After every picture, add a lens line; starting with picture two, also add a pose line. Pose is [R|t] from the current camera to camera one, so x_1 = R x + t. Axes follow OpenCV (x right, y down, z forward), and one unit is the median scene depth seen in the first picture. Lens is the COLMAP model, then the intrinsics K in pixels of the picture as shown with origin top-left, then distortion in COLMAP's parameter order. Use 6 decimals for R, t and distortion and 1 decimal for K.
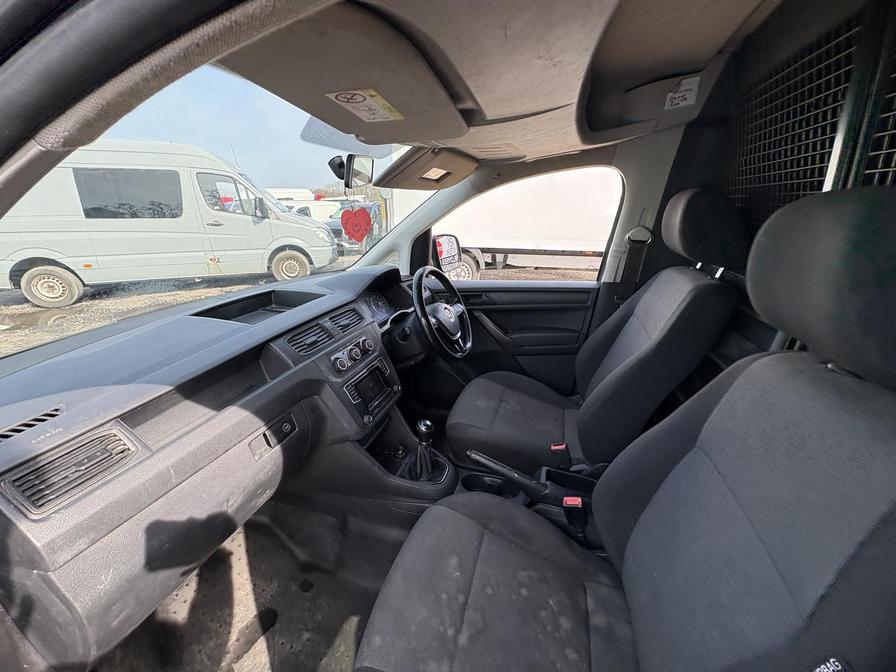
lens RADIAL K [[360.5, 0, 443.7], [0, 360.5, 340.5], [0, 0, 1]] dist [0.002918, -0.000150]
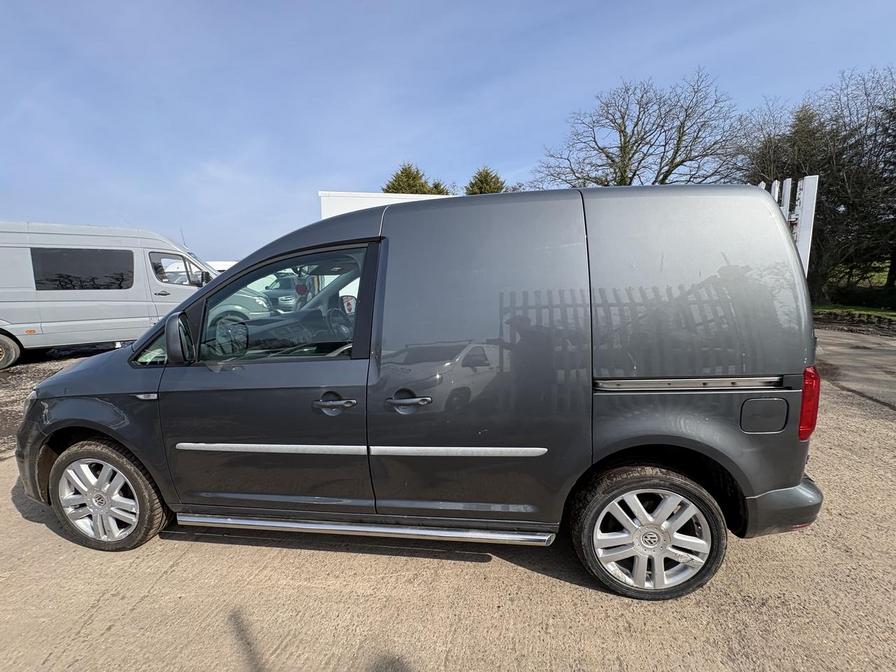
lens RADIAL K [[360.5, 0, 446.1], [0, 360.5, 331.8], [0, 0, 1]] dist [0.002918, -0.000150]
pose [[0.983551, -0.027946, 0.178453, 0.047318], [0.063847, 0.977969, -0.198747, 0.085743], [-0.168968, 0.206872, 0.963667, -0.246026]]
